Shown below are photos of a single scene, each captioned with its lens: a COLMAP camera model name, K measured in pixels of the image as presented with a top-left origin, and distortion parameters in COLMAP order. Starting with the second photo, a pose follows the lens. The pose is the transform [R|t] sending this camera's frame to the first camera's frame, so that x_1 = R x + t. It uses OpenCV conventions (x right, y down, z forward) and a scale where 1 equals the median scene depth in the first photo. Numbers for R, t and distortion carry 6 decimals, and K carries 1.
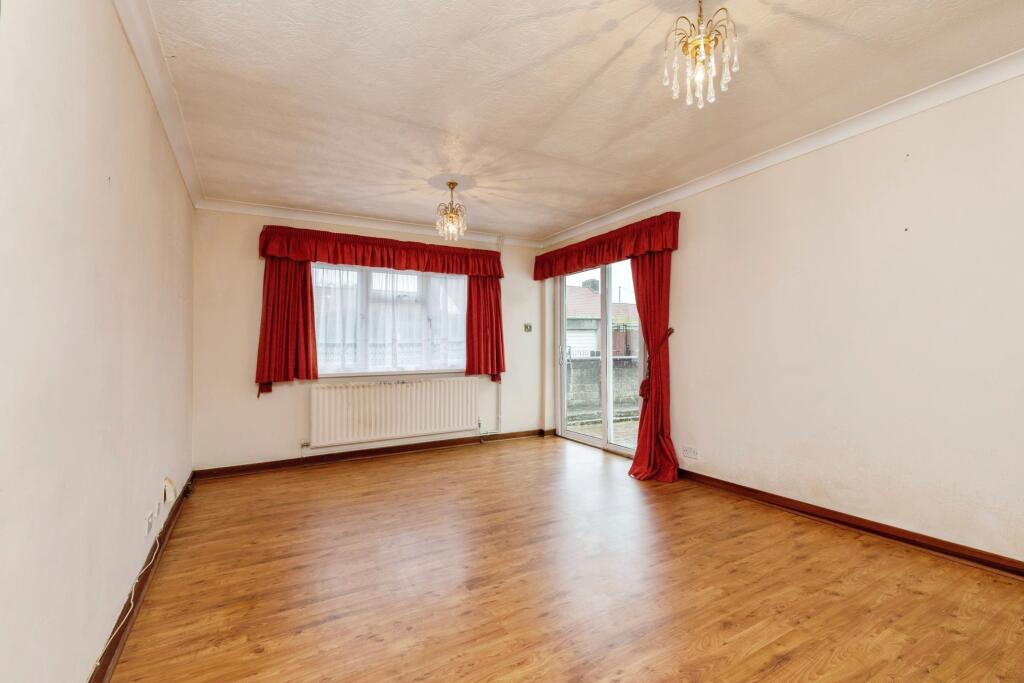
lens RADIAL K [[466.0, 0, 506.6], [0, 466.0, 342.3], [0, 0, 1]] dist [-0.002179, -0.000559]
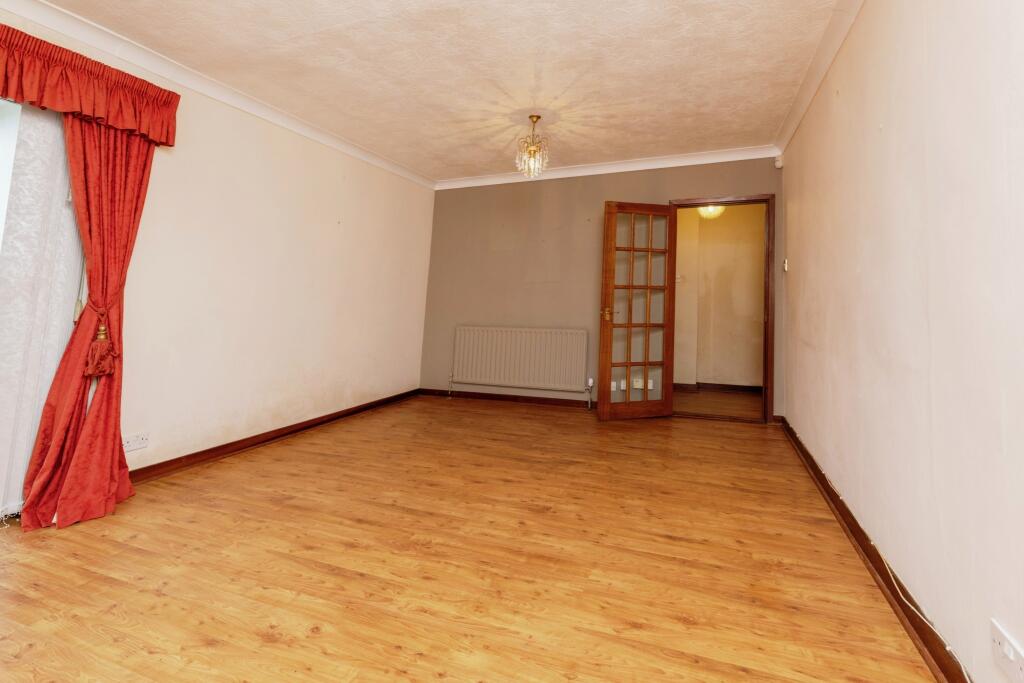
lens RADIAL K [[466.0, 0, 506.6], [0, 466.0, 342.3], [0, 0, 1]] dist [-0.002179, -0.000559]
pose [[-0.618410, -0.051867, 0.784142, -0.833662], [-0.005329, 0.998073, 0.061814, 0.070959], [-0.785838, 0.034048, -0.617495, 1.700614]]
